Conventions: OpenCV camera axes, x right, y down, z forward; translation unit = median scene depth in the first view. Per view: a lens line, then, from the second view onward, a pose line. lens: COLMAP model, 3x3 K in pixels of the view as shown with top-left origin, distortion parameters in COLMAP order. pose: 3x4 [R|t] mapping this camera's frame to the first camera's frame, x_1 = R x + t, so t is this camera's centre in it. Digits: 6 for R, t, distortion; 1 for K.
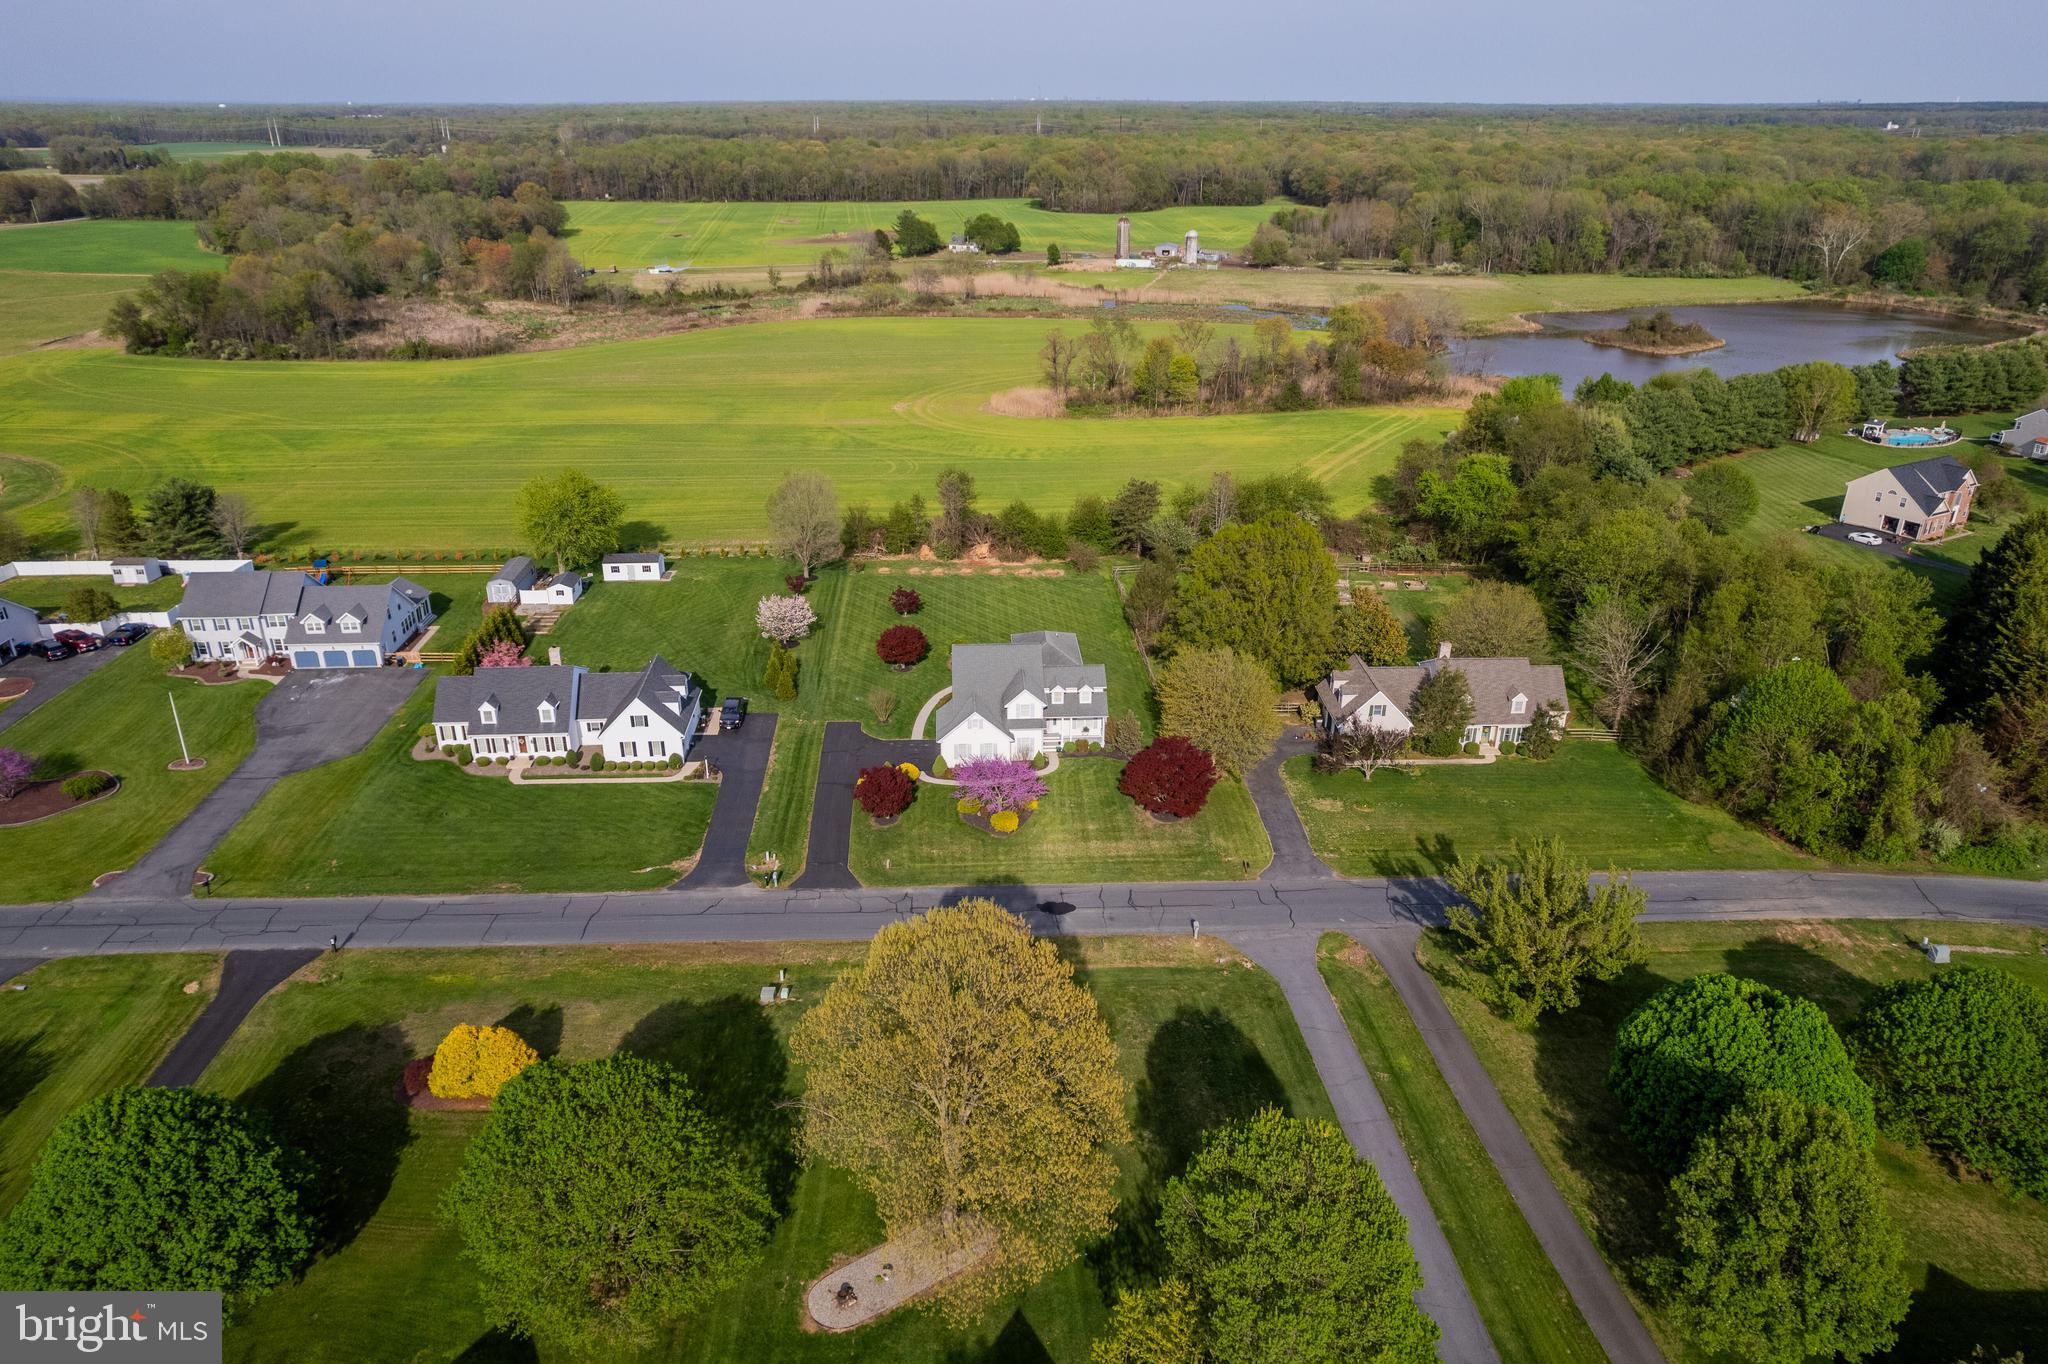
lens RADIAL K [[1316.1, 0, 1013.7], [0, 1316.1, 688.6], [0, 0, 1]] dist [-0.063471, 0.064502]
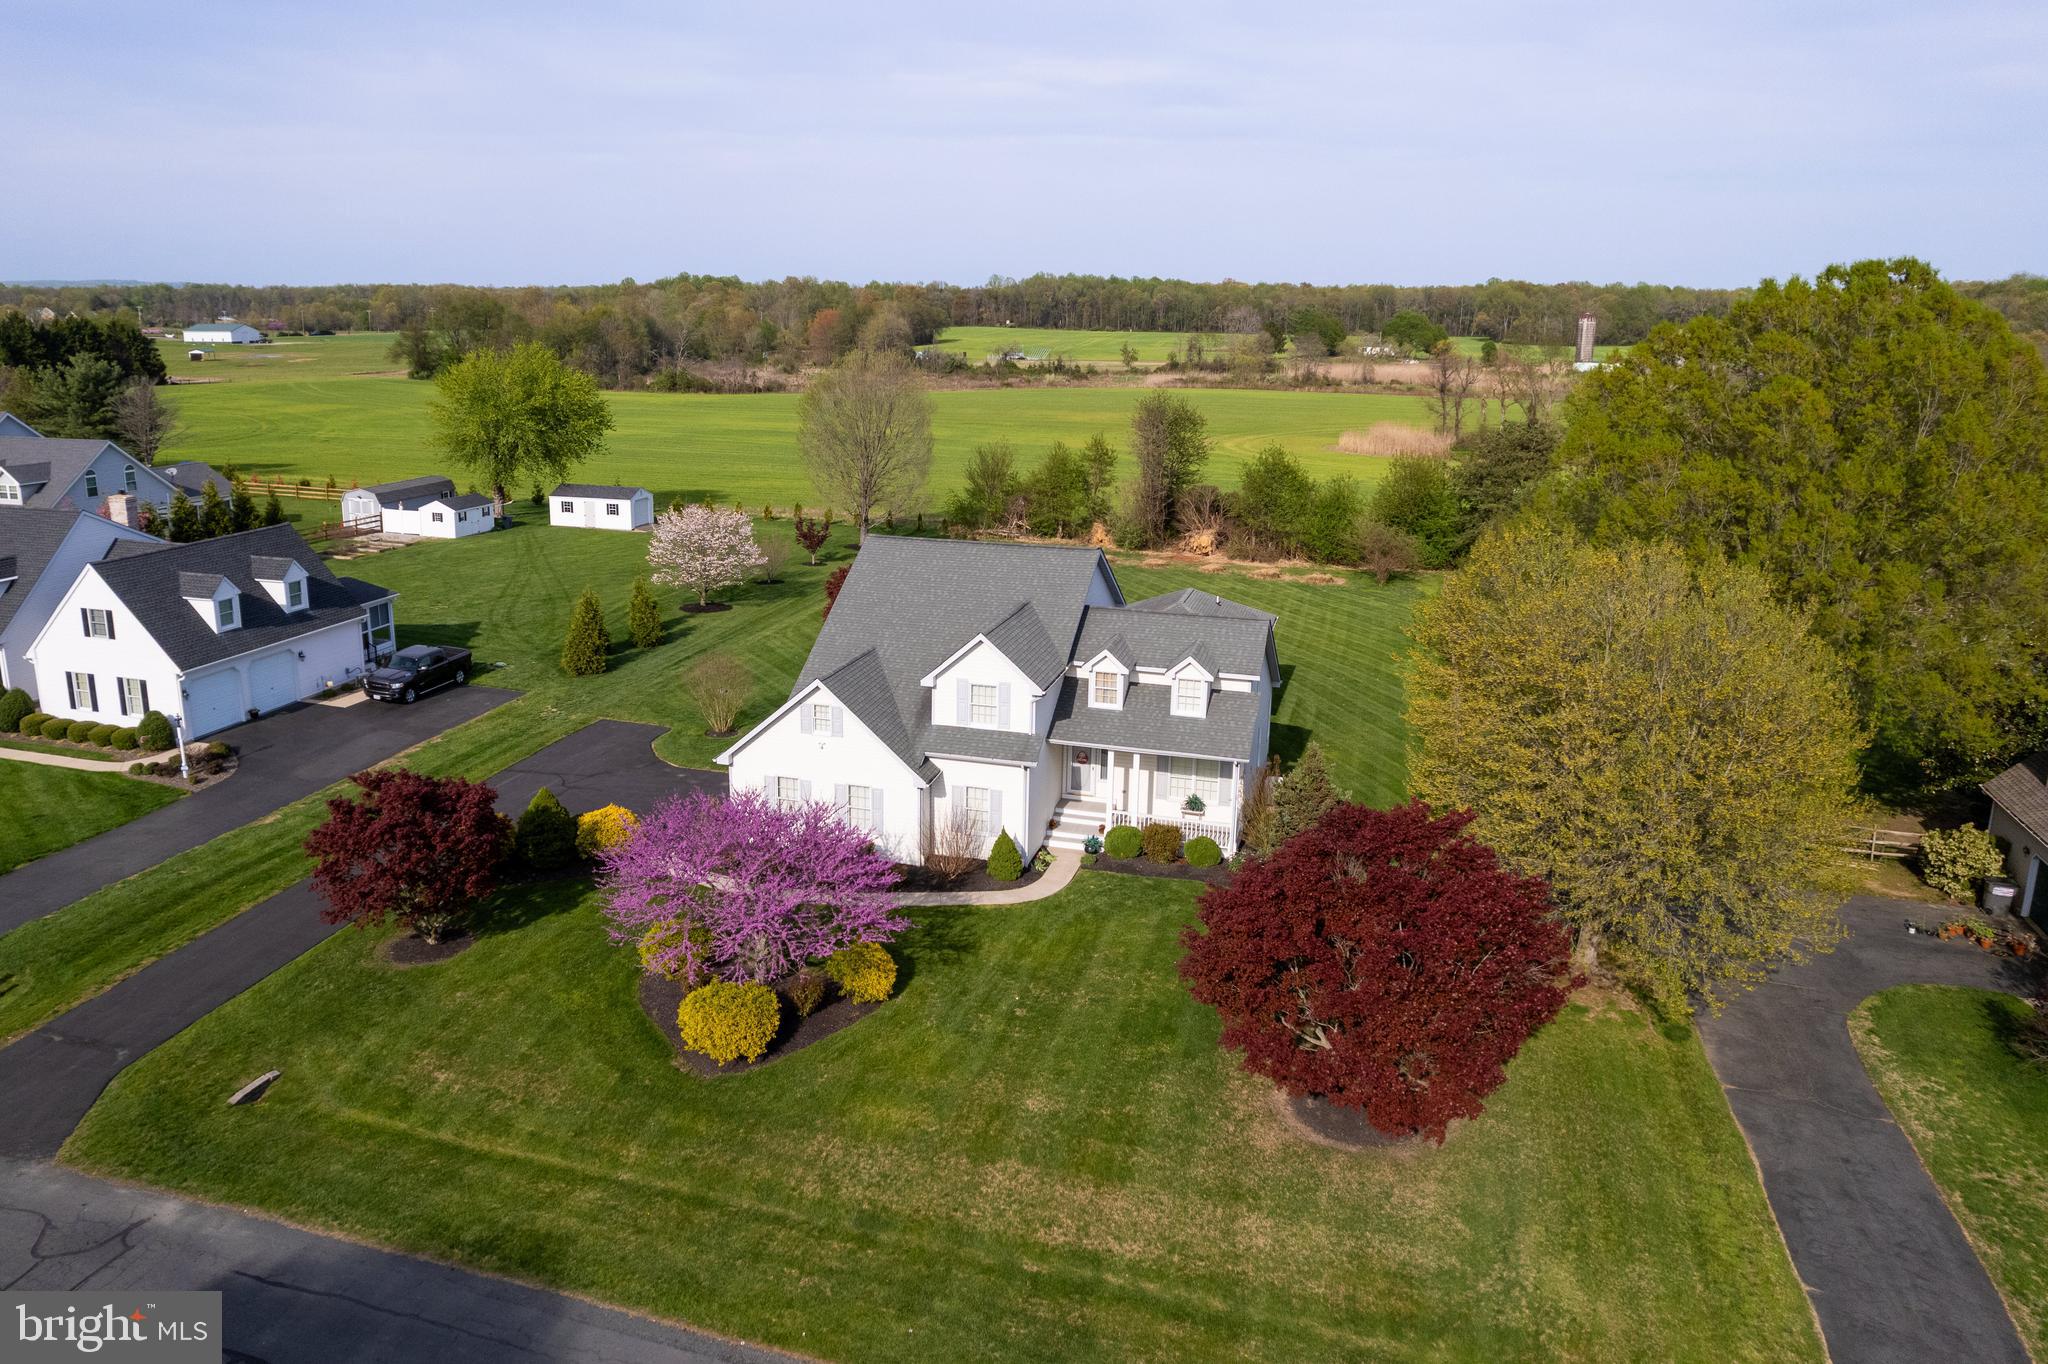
lens RADIAL K [[1379.1, 0, 953.6], [0, 1379.1, 649.6], [0, 0, 1]] dist [-0.045465, 0.043728]
pose [[0.934658, 0.089309, -0.344149, 0.092198], [-0.147186, 0.978295, -0.145861, 0.042283], [0.323652, 0.186984, 0.927516, 0.515451]]
